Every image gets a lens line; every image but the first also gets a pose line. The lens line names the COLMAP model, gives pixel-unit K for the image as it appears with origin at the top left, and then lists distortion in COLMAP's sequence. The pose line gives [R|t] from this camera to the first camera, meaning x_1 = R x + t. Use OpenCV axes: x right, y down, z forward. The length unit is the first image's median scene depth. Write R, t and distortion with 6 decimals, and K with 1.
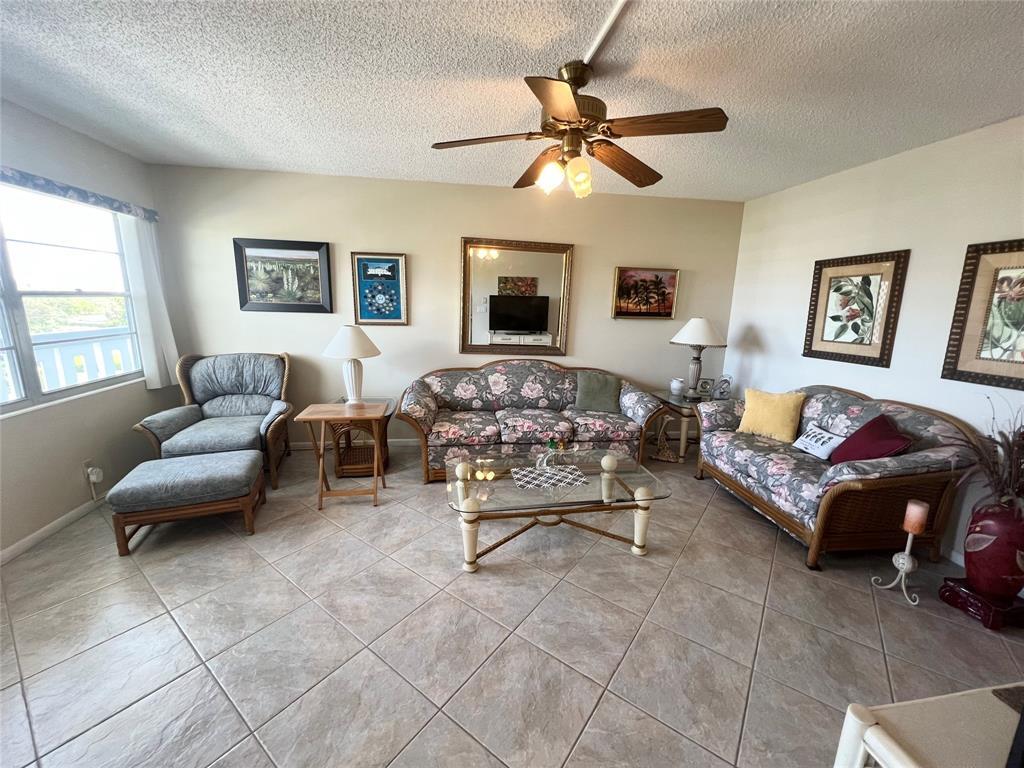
lens RADIAL K [[408.9, 0, 510.6], [0, 408.9, 384.4], [0, 0, 1]] dist [-0.000690, -0.000060]
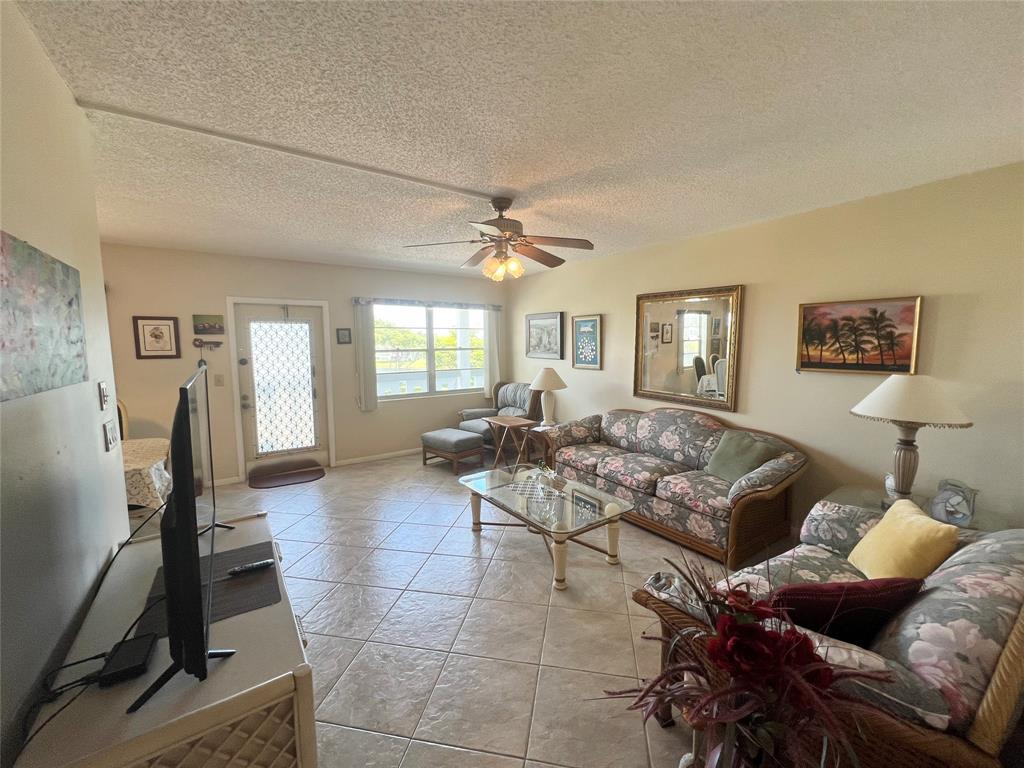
lens RADIAL K [[408.9, 0, 510.6], [0, 408.9, 384.4], [0, 0, 1]] dist [-0.000690, -0.000060]
pose [[0.436568, 0.065321, -0.897297, 0.768065], [-0.168206, 0.985700, -0.010082, -0.045064], [0.883807, 0.155332, 0.441313, 0.228203]]
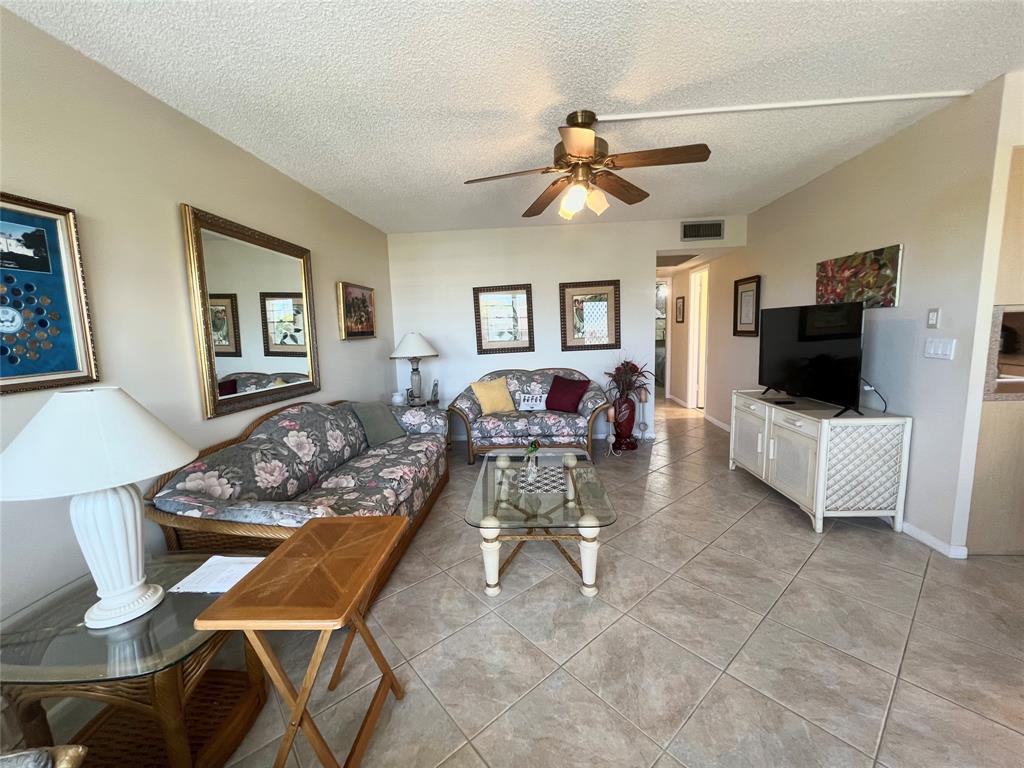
lens RADIAL K [[408.9, 0, 510.6], [0, 408.9, 384.4], [0, 0, 1]] dist [-0.000690, -0.000060]
pose [[0.221072, -0.165307, 0.961146, -0.579621], [0.239937, 0.964457, 0.110689, -0.090156], [-0.945282, 0.206145, 0.252878, 0.513275]]
